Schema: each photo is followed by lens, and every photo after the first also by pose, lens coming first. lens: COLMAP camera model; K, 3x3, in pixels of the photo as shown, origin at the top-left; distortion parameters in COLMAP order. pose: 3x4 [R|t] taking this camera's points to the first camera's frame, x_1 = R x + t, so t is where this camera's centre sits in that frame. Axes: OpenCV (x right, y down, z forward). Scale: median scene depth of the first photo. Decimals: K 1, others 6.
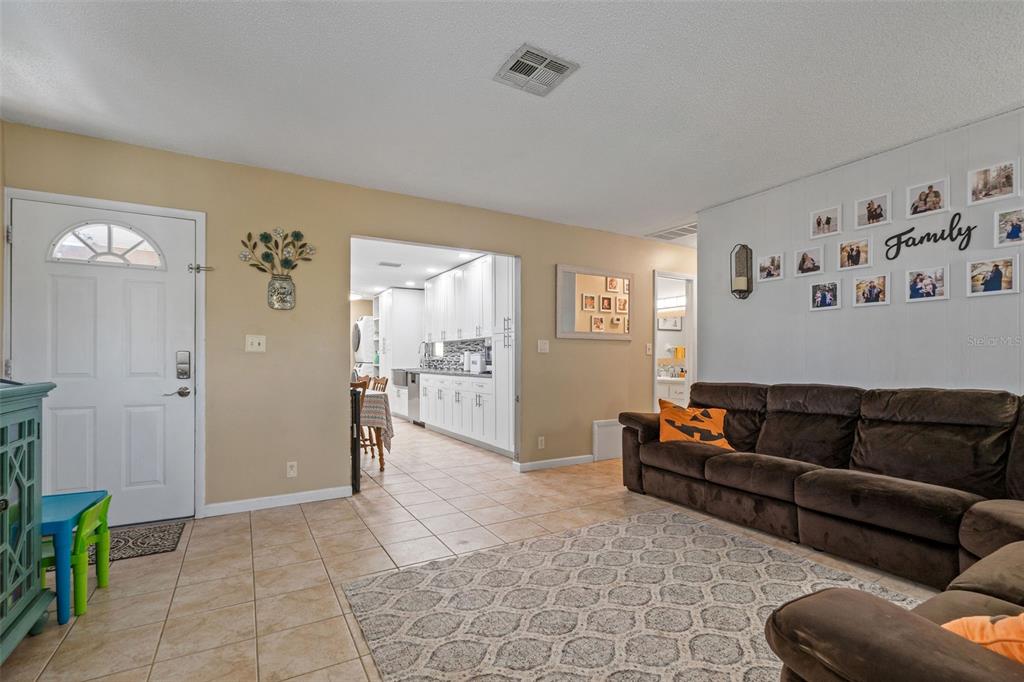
lens RADIAL K [[468.0, 0, 510.0], [0, 468.0, 360.0], [0, 0, 1]] dist [0.000677, 0.000307]
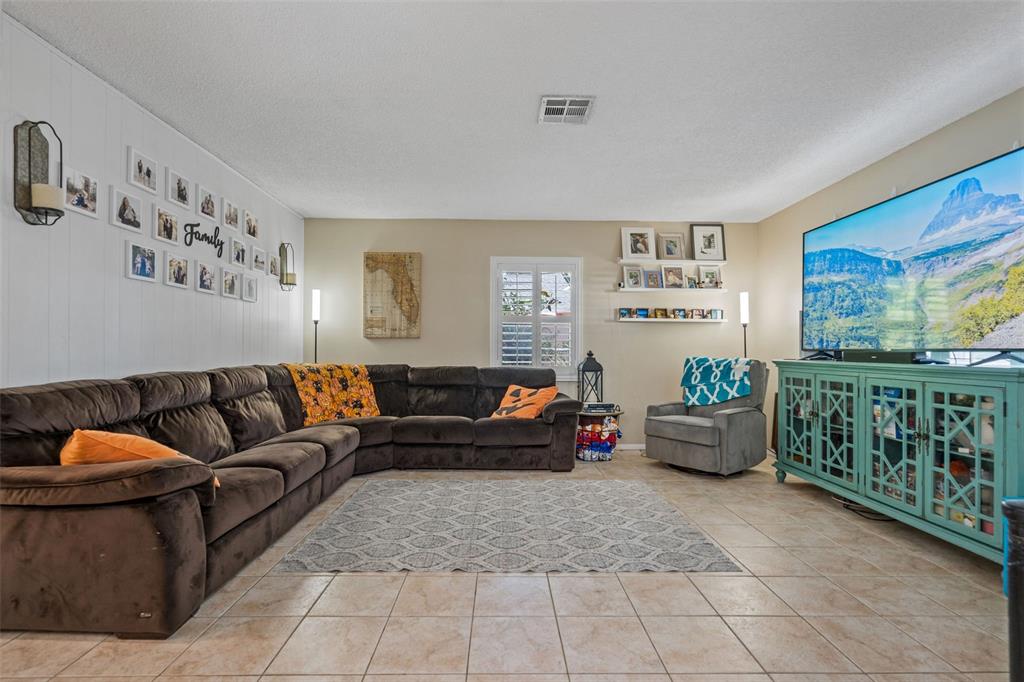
lens RADIAL K [[466.3, 0, 510.1], [0, 466.3, 349.8], [0, 0, 1]] dist [-0.001140, 0.000342]
pose [[-0.878541, -0.005224, 0.477639, -0.306290], [-0.007466, 0.999968, -0.002795, 0.011231], [-0.477610, -0.006021, -0.878552, 1.627395]]
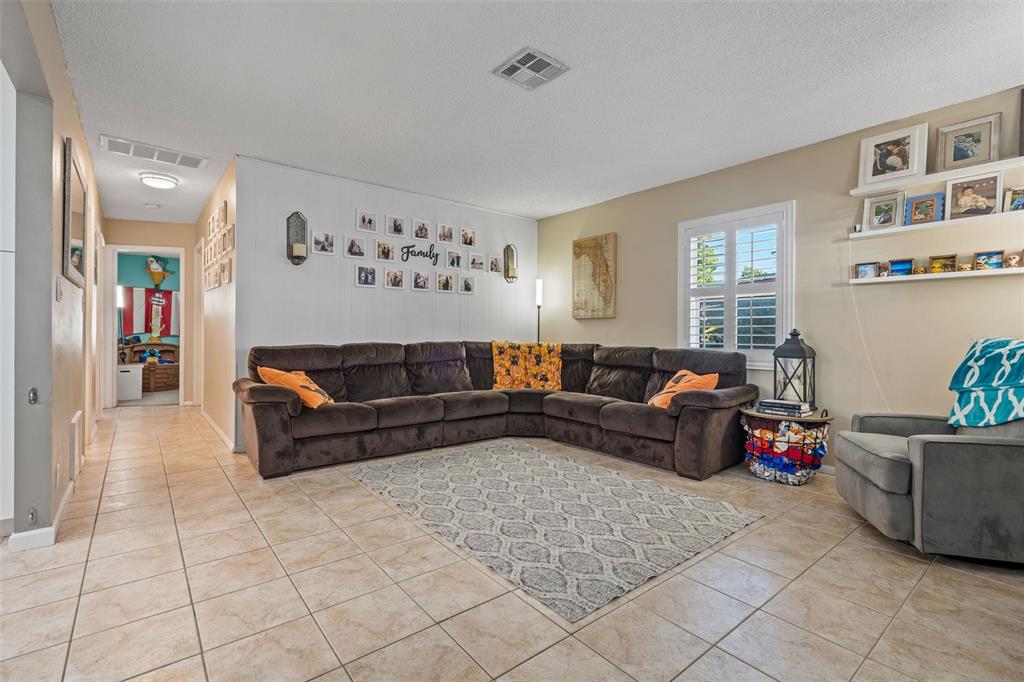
lens RADIAL K [[465.5, 0, 509.8], [0, 465.5, 335.2], [0, 0, 1]] dist [-0.001423, 0.000256]
pose [[-0.157386, -0.006113, 0.987518, -0.814100], [-0.008322, 0.999954, 0.004864, 0.023451], [-0.987502, -0.007452, -0.157429, 0.935312]]
